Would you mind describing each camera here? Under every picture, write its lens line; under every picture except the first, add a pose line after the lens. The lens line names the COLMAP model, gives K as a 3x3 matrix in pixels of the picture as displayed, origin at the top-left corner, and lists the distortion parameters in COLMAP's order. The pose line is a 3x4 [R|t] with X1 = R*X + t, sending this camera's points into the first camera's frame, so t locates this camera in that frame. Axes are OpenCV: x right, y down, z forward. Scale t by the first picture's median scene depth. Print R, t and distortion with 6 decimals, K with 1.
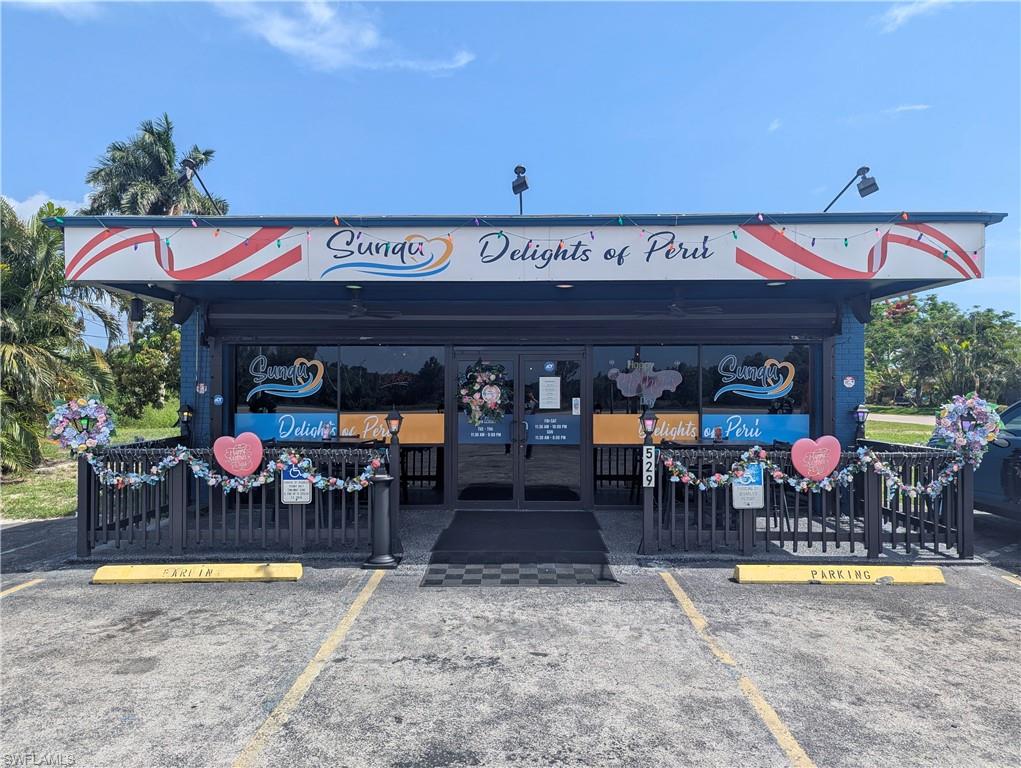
lens RADIAL K [[722.0, 0, 511.2], [0, 722.0, 385.6], [0, 0, 1]] dist [-0.000719, -0.000433]
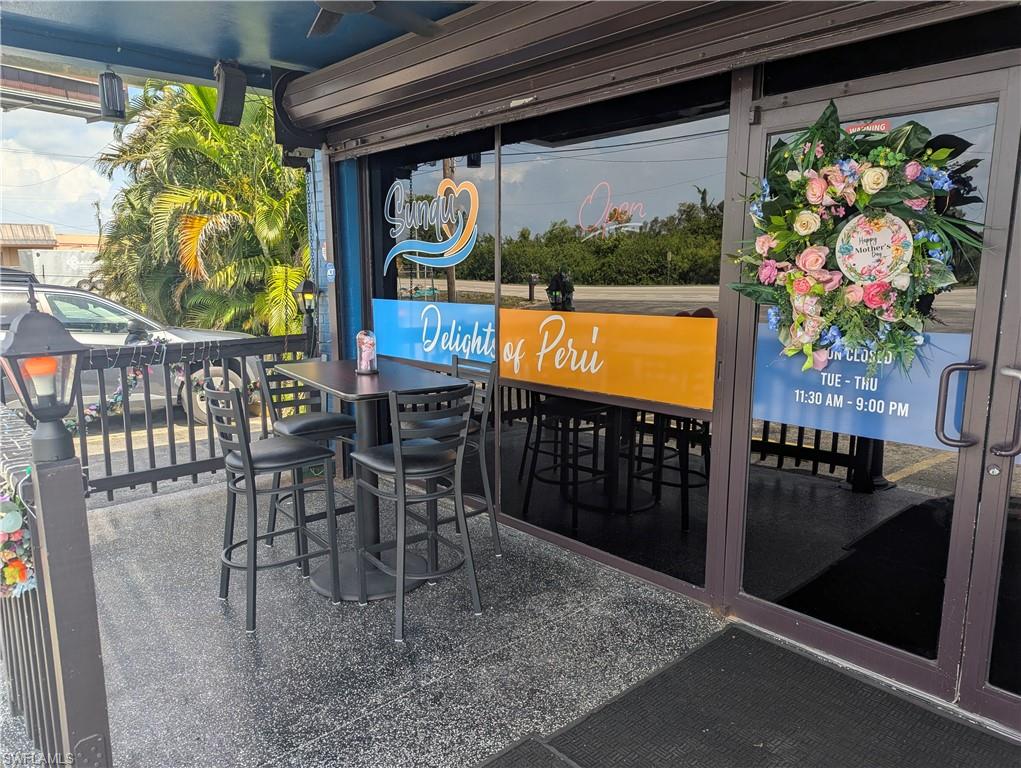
lens RADIAL K [[722.0, 0, 511.8], [0, 722.0, 387.4], [0, 0, 1]] dist [-0.000719, -0.000433]
pose [[0.700736, 0.112670, -0.704468, 0.068538], [0.005762, 0.986524, 0.163513, 0.016993], [0.713398, -0.118639, 0.690644, 0.729137]]
